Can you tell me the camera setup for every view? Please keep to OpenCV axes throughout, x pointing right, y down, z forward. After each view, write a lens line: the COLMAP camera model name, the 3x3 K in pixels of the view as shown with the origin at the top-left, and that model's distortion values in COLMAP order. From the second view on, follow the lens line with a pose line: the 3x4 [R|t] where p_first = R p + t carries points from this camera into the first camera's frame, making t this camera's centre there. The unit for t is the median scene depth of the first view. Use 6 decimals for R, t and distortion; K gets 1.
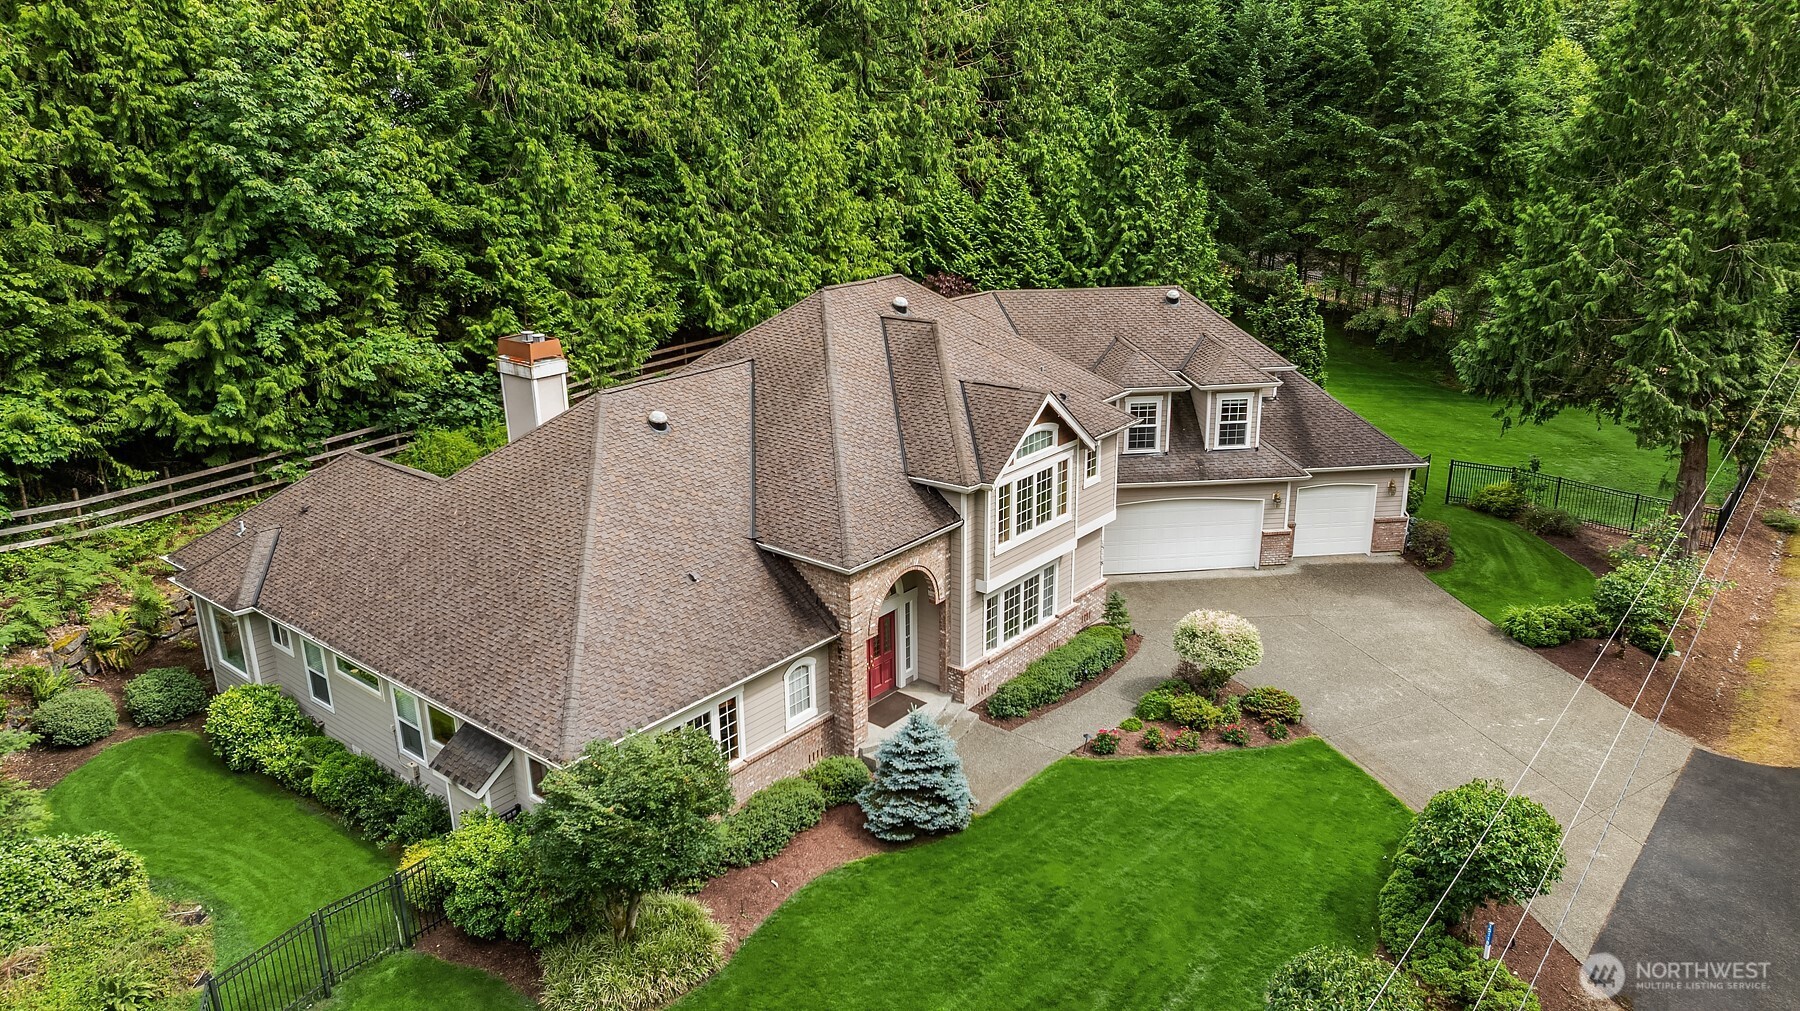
lens RADIAL K [[1268.2, 0, 900.0], [0, 1268.2, 505.5], [0, 0, 1]] dist [0.002665, -0.054896]
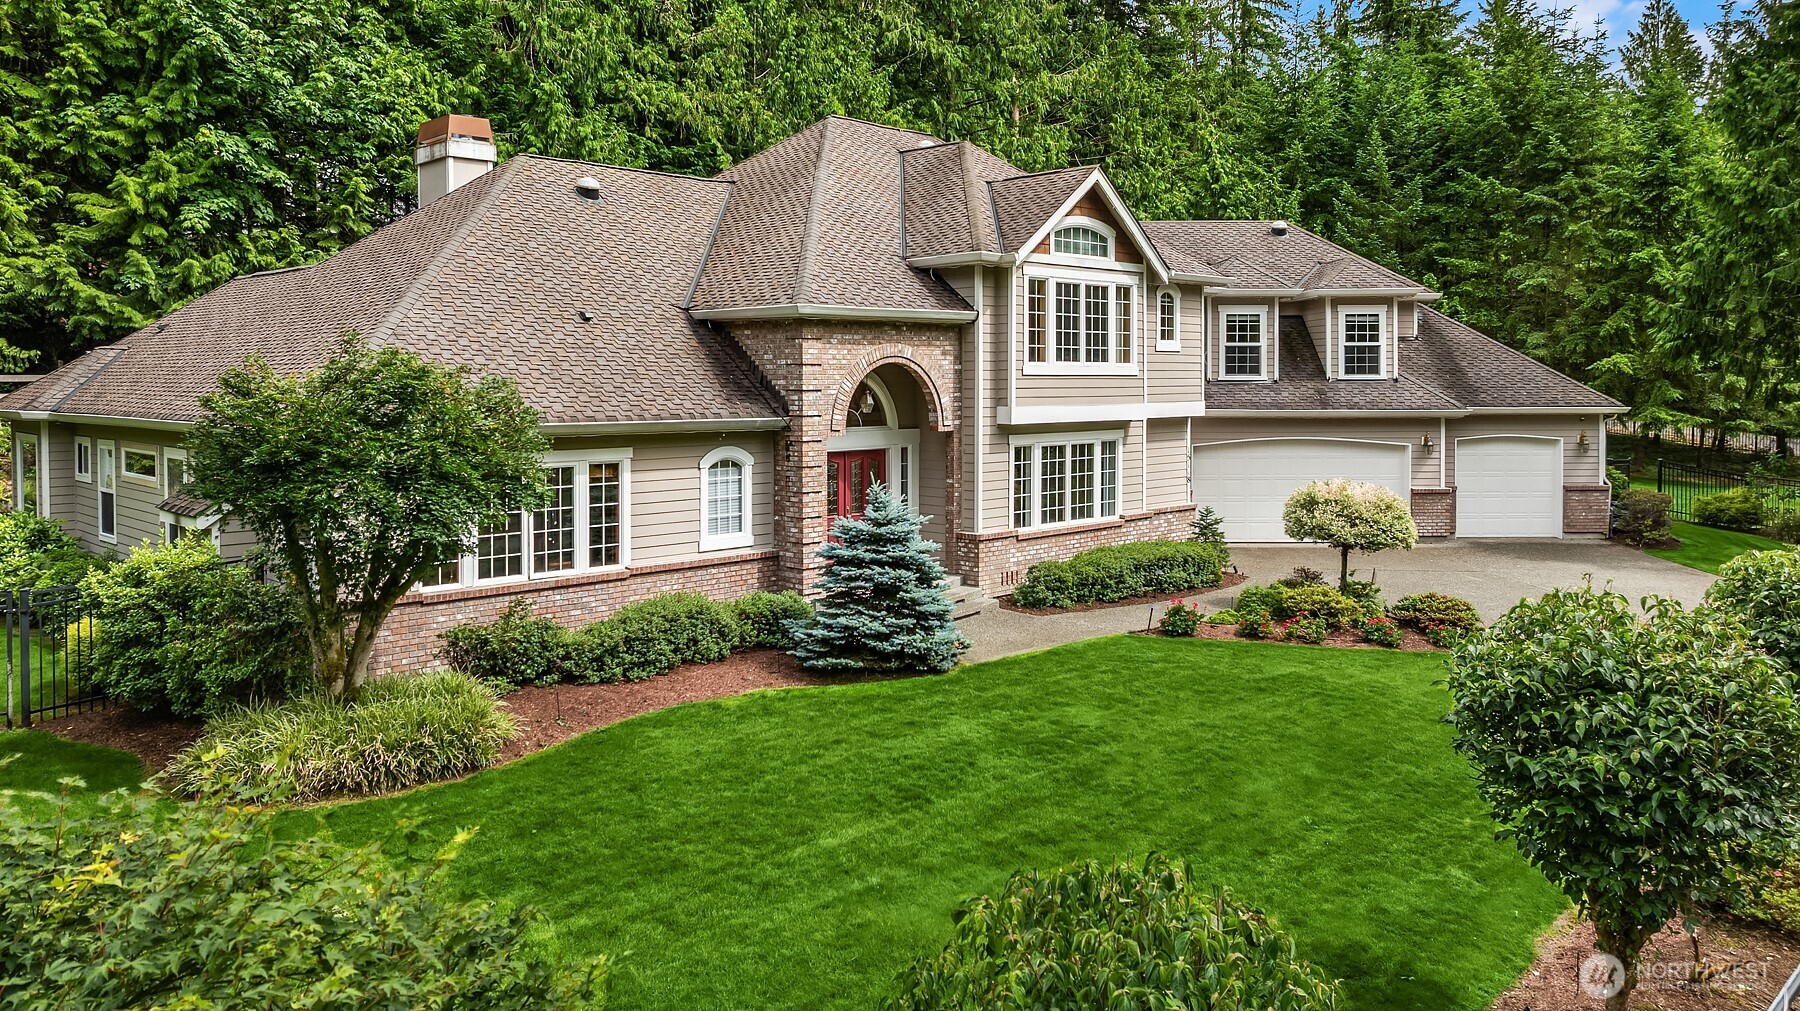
lens RADIAL K [[1304.4, 0, 902.7], [0, 1304.4, 405.4], [0, 0, 1]] dist [-0.016746, -0.007514]
pose [[0.994889, 0.012637, -0.100178, 0.076265], [-0.041801, 0.954671, -0.294713, 0.263008], [0.091912, 0.297394, 0.950320, 0.274002]]
